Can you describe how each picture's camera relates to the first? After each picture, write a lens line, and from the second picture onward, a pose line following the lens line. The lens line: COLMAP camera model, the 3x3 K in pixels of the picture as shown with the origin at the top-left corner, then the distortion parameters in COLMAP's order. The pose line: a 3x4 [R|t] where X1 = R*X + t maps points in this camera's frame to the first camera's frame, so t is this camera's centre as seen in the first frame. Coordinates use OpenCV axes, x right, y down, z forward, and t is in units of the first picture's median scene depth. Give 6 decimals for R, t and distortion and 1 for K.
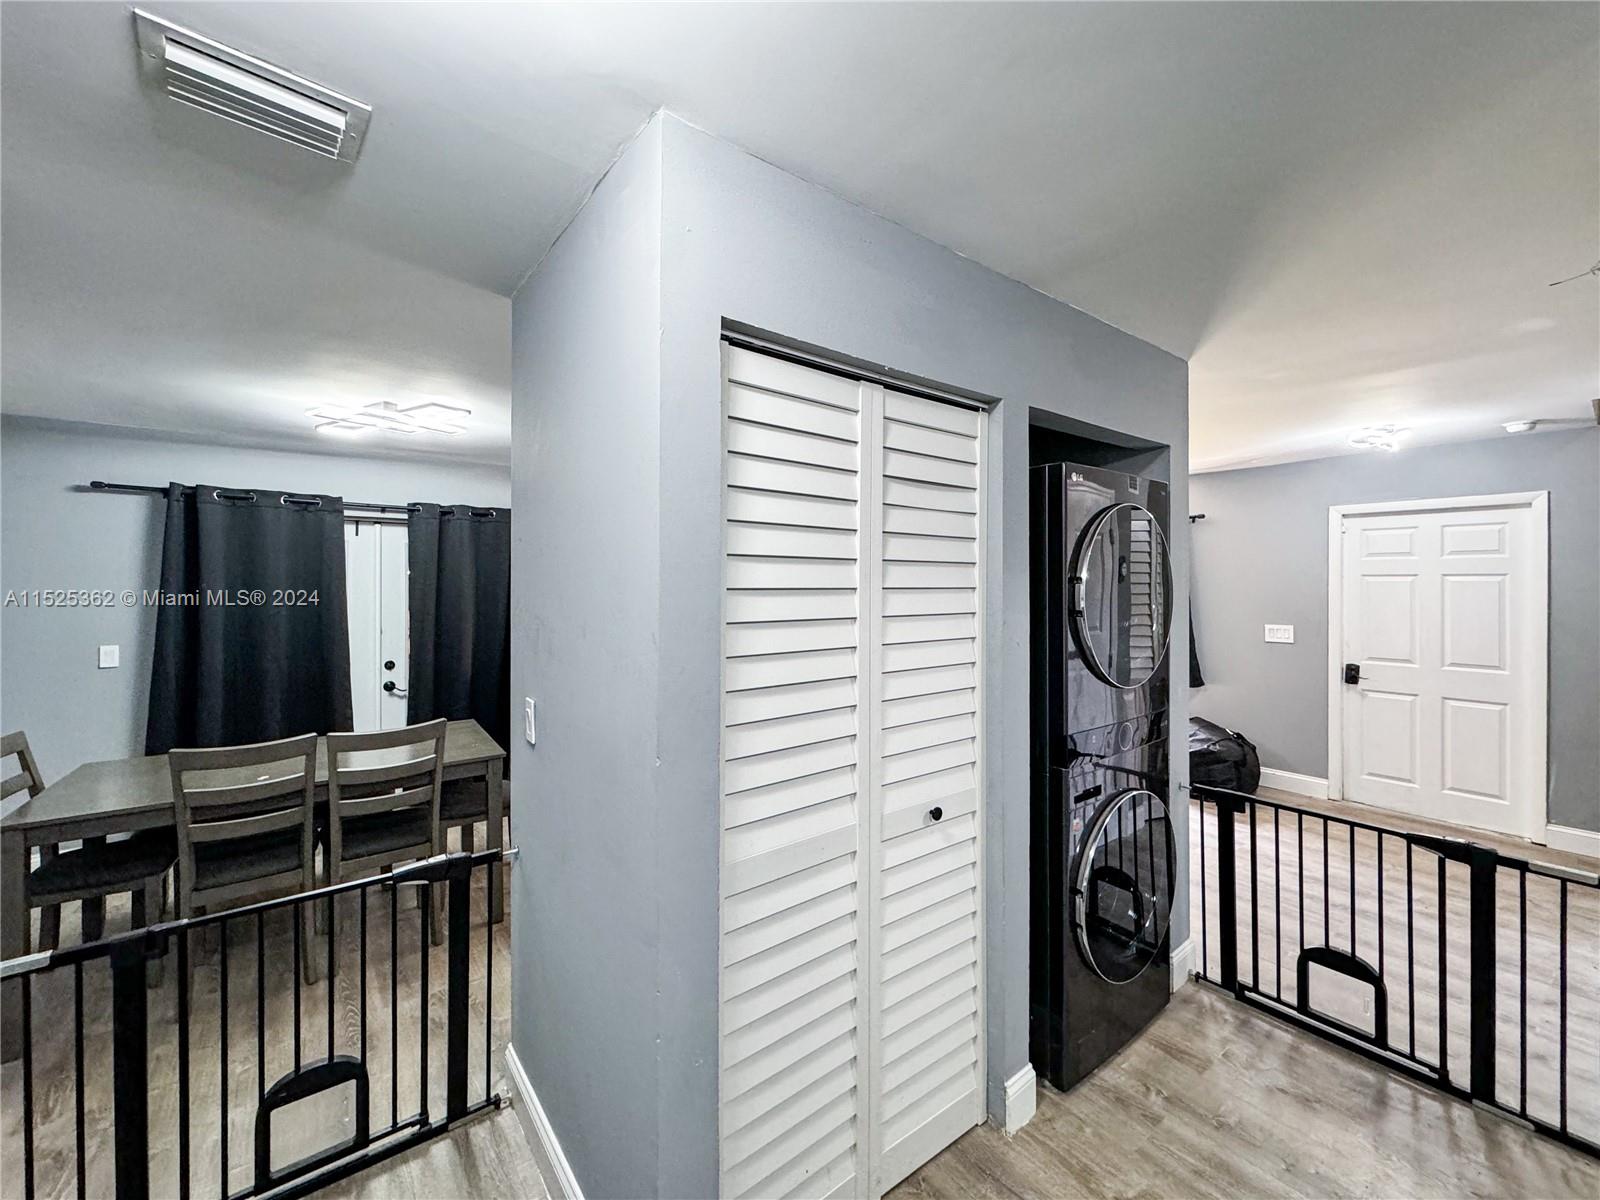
lens RADIAL K [[639.0, 0, 783.8], [0, 639.0, 577.6], [0, 0, 1]] dist [-0.003160, 0.000144]
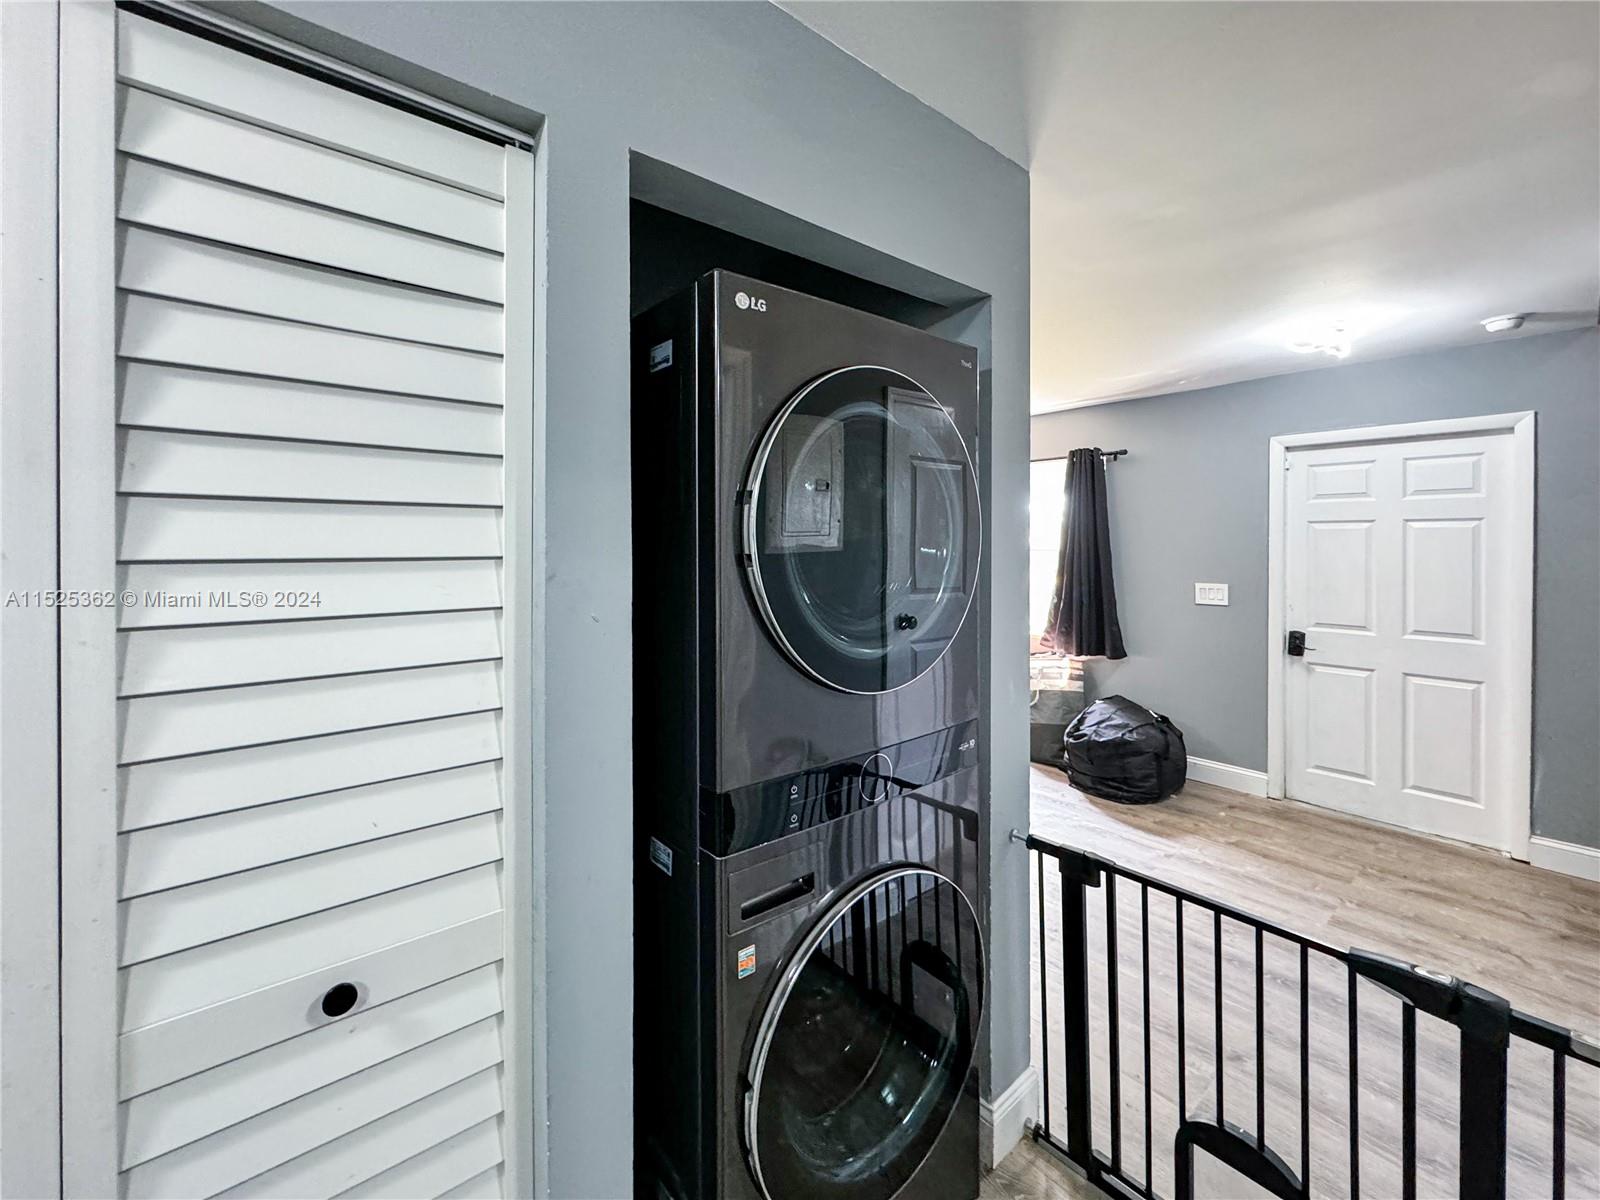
lens RADIAL K [[639.0, 0, 783.2], [0, 639.0, 550.5], [0, 0, 1]] dist [-0.003160, 0.000144]
pose [[0.999378, -0.005478, 0.034834, 0.262090], [0.005038, 0.999907, 0.012689, 0.023262], [-0.034900, -0.012506, 0.999313, 0.263467]]
